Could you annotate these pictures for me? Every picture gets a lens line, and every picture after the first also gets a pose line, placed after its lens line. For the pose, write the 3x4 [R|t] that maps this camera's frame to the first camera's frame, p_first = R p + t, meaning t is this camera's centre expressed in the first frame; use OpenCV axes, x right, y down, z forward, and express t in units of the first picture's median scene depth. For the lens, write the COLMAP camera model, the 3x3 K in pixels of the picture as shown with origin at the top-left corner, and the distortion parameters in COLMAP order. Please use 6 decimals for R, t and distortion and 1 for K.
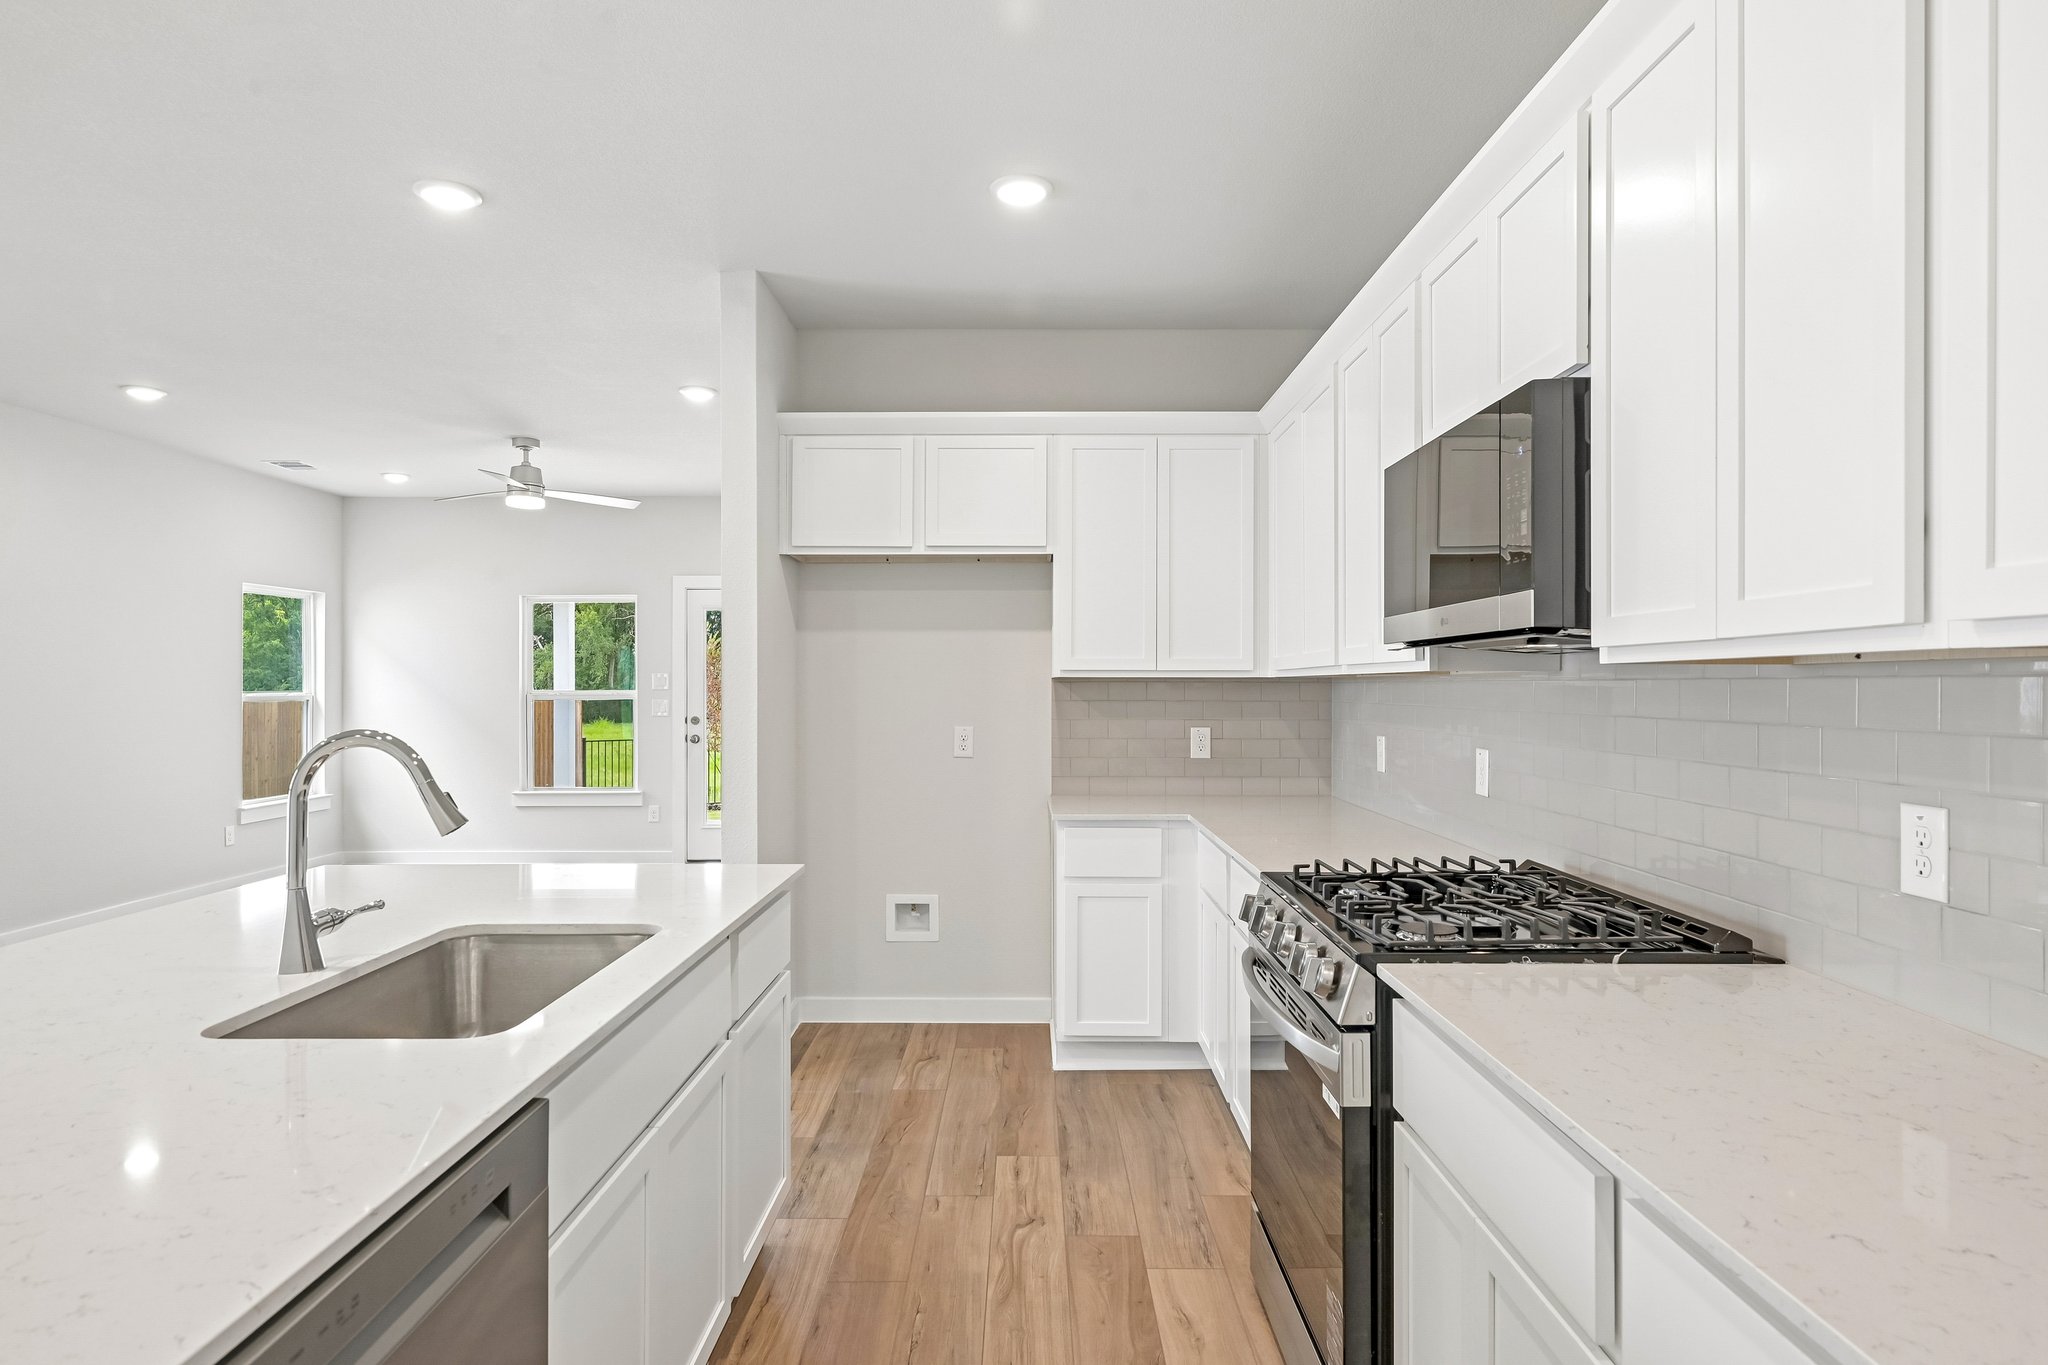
lens RADIAL K [[1146.3, 0, 1031.7], [0, 1146.3, 681.1], [0, 0, 1]] dist [-0.002323, -0.001527]
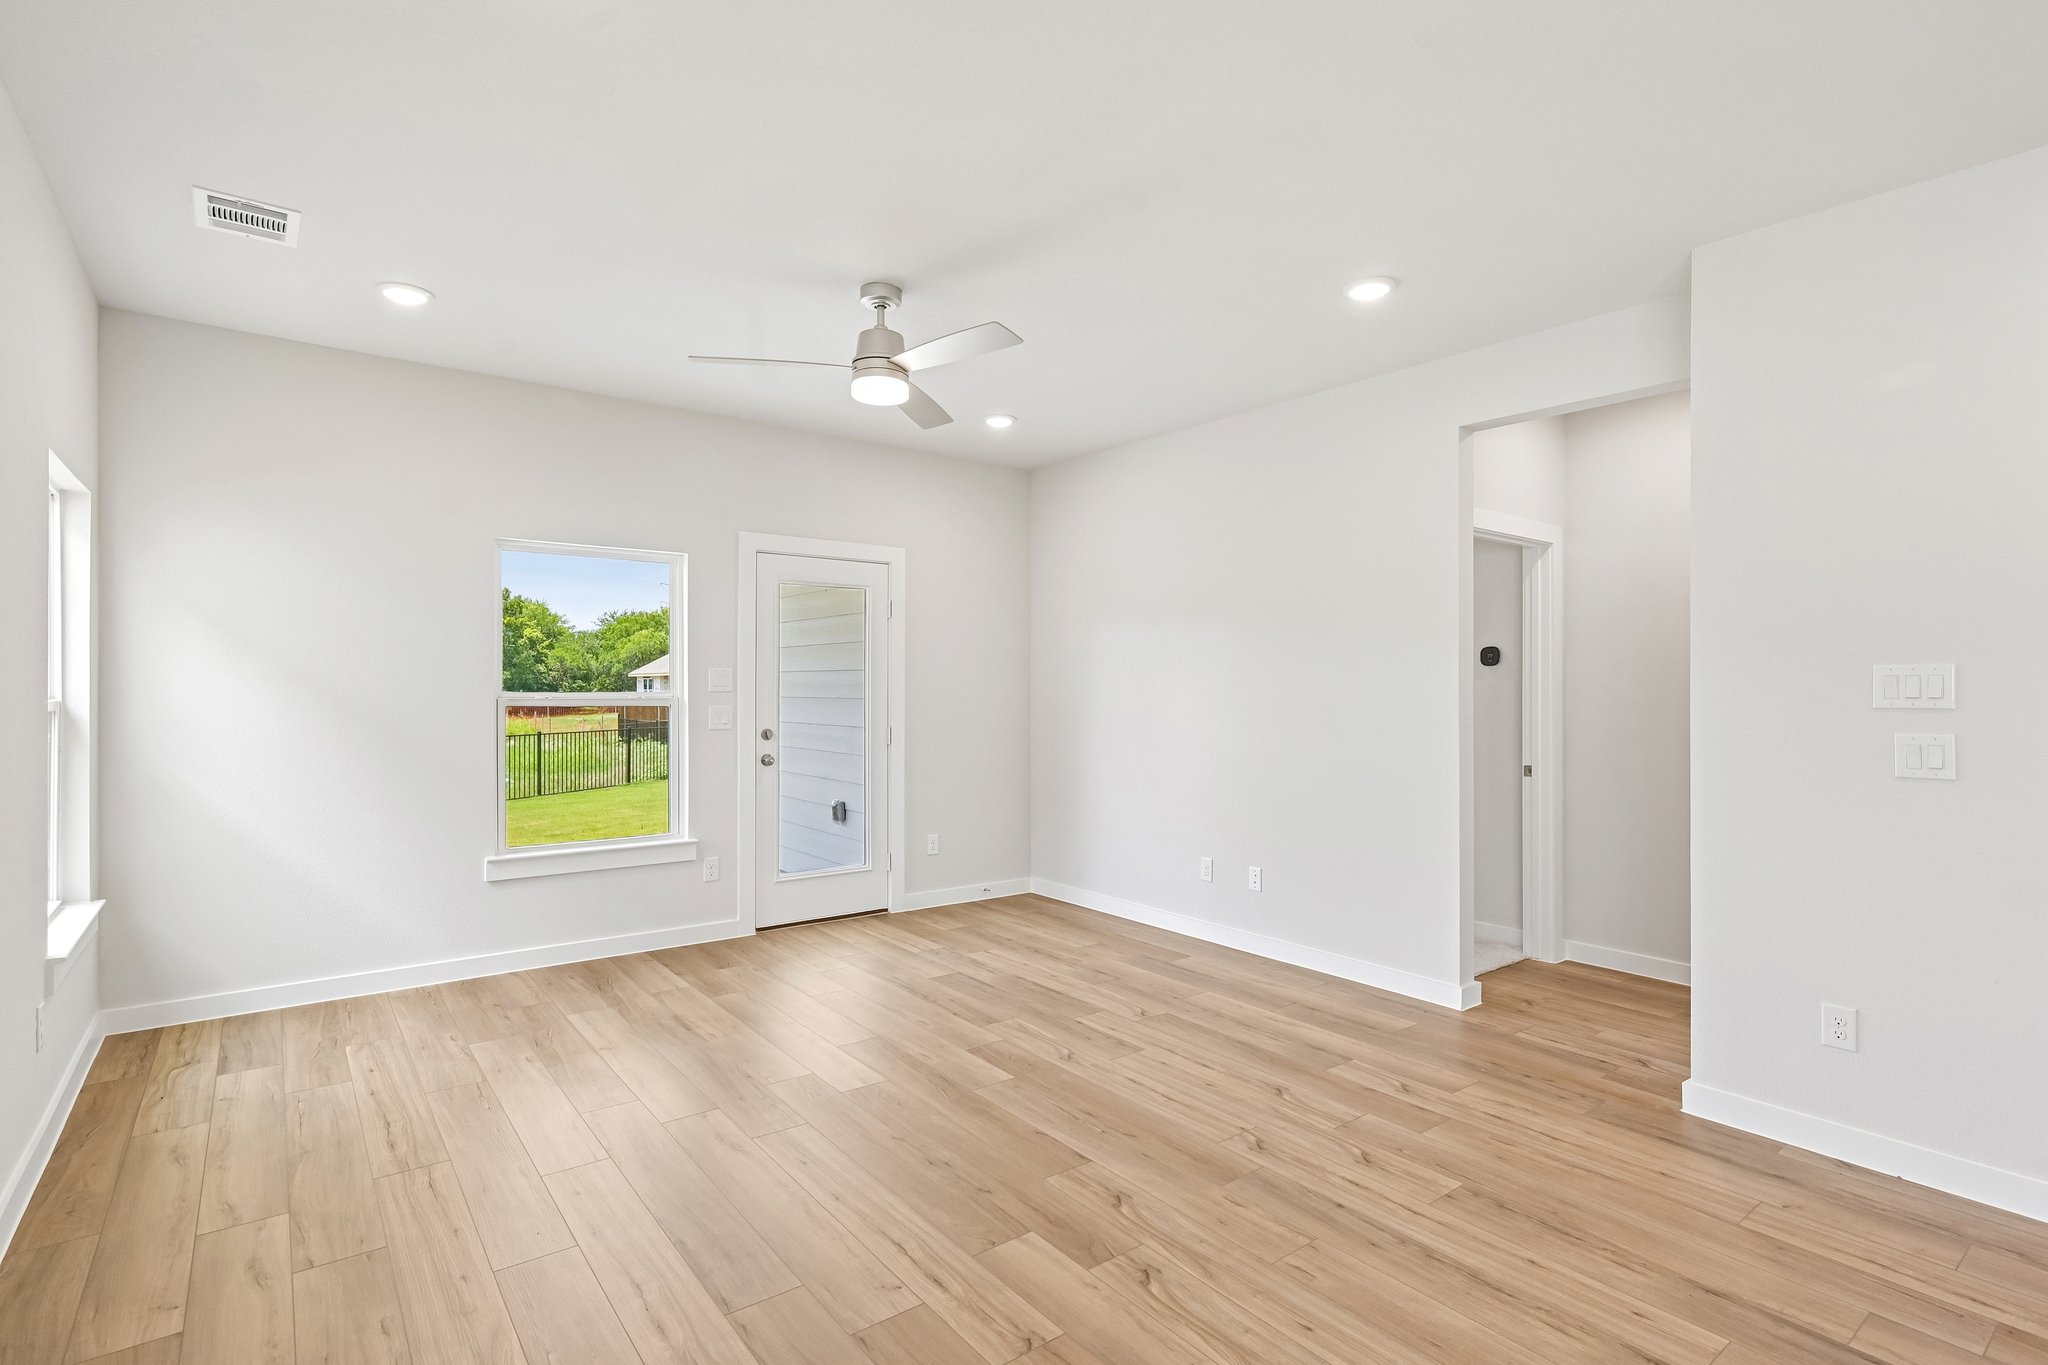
lens RADIAL K [[969.4, 0, 1020.9], [0, 969.4, 706.9], [0, 0, 1]] dist [0.005537, 0.002393]
pose [[0.785368, -0.003998, 0.619016, -1.036171], [-0.011087, 0.999728, 0.020524, 0.004990], [-0.618930, -0.022982, 0.785110, 0.798140]]
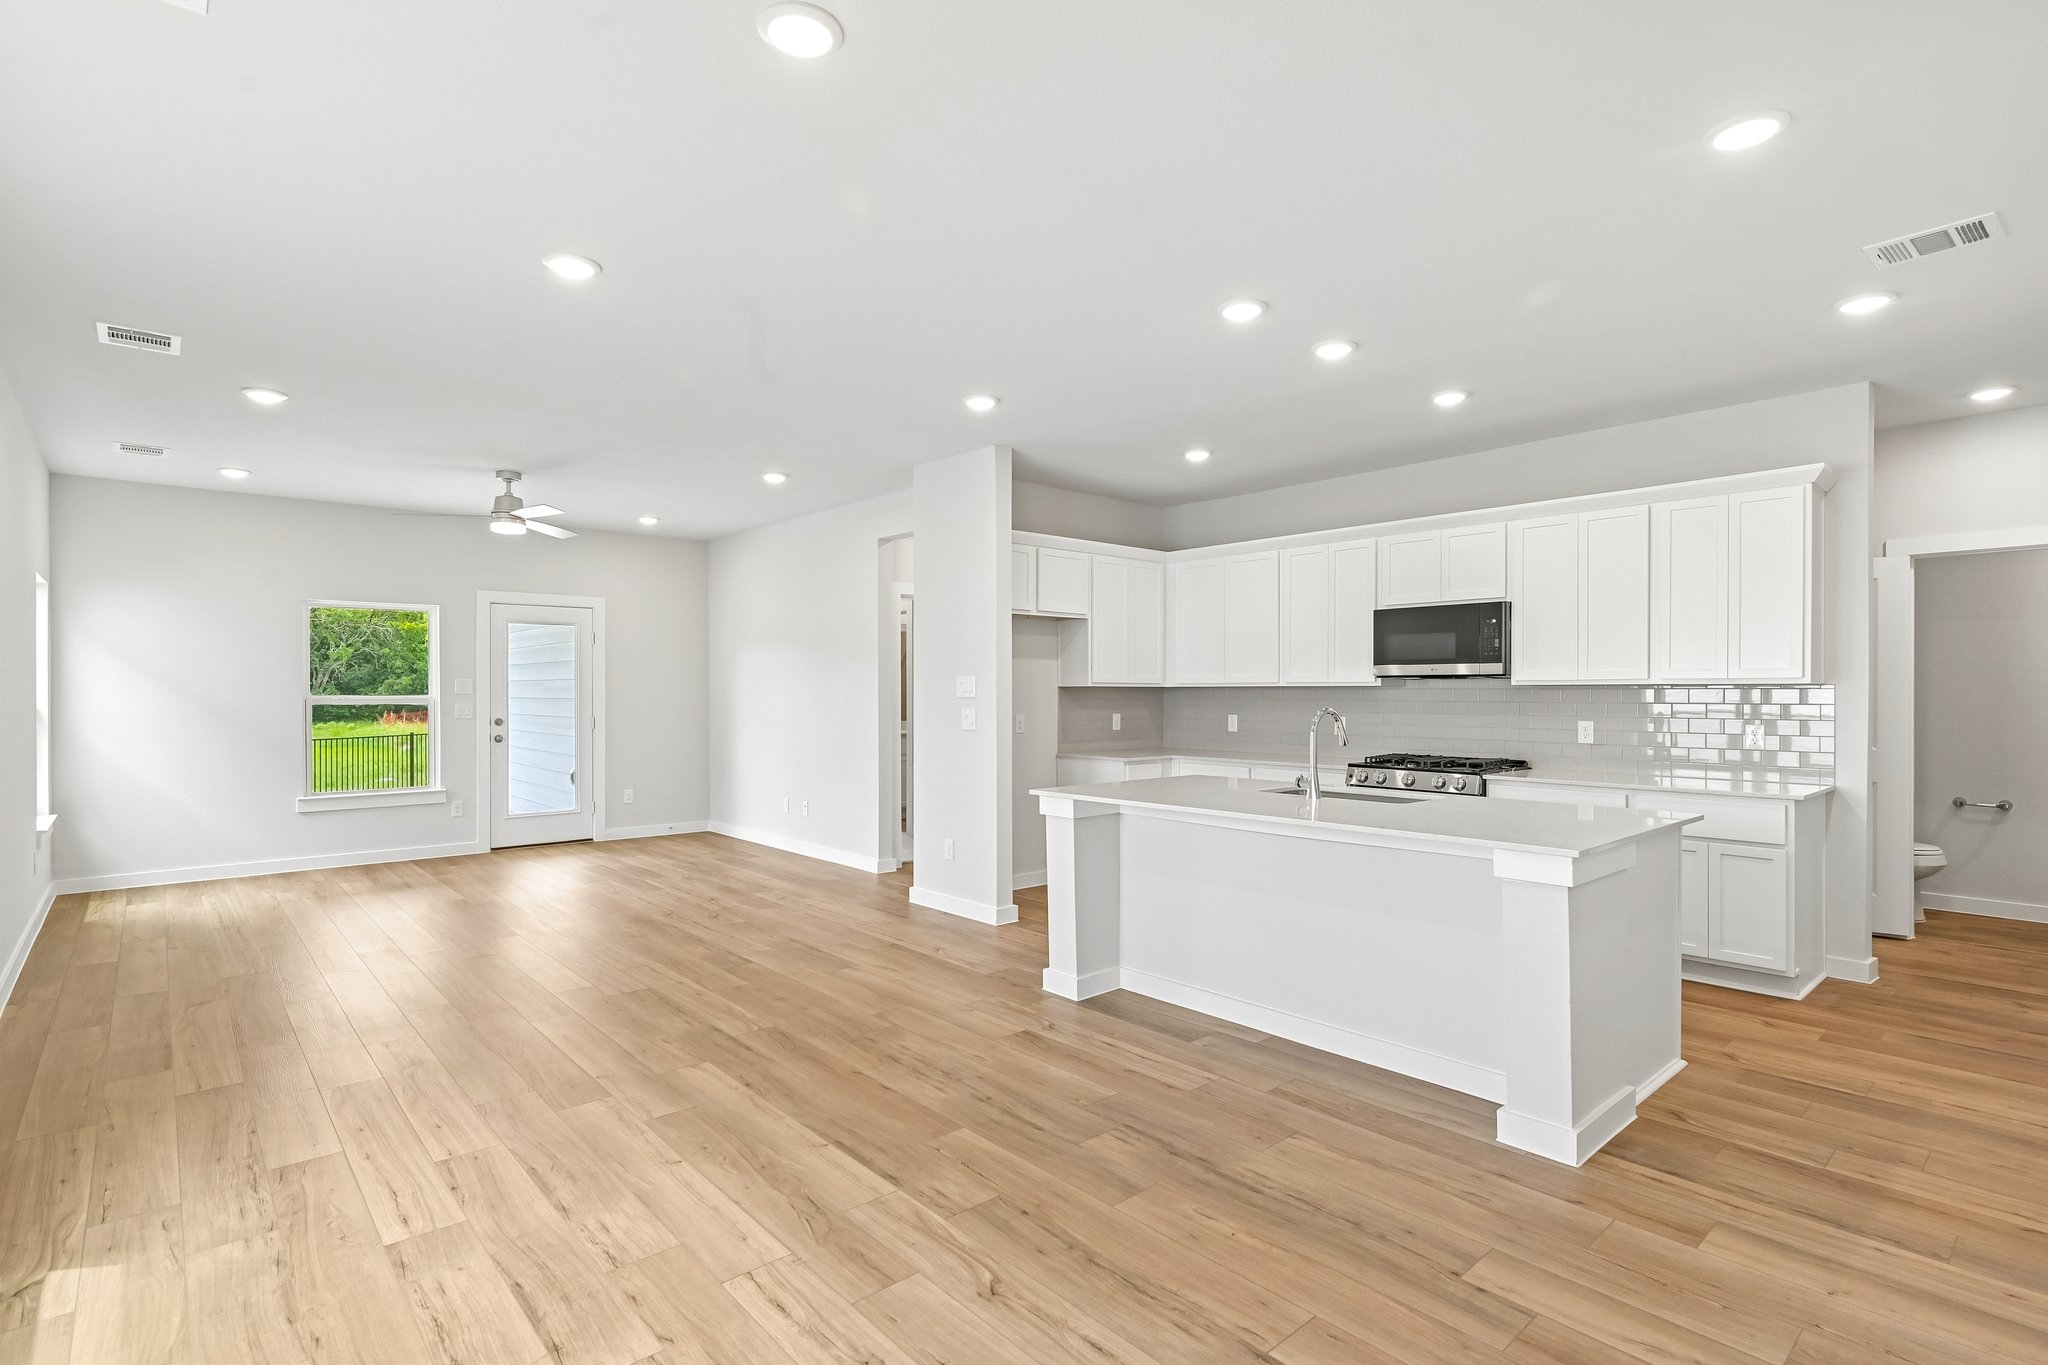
lens RADIAL K [[994.2, 0, 1026.8], [0, 994.2, 704.1], [0, 0, 1]] dist [0.009256, 0.001588]
pose [[0.748695, -0.008018, 0.662866, -1.042871], [-0.003391, 0.999867, 0.015924, -0.000143], [-0.662905, -0.014170, 0.748569, -0.112592]]
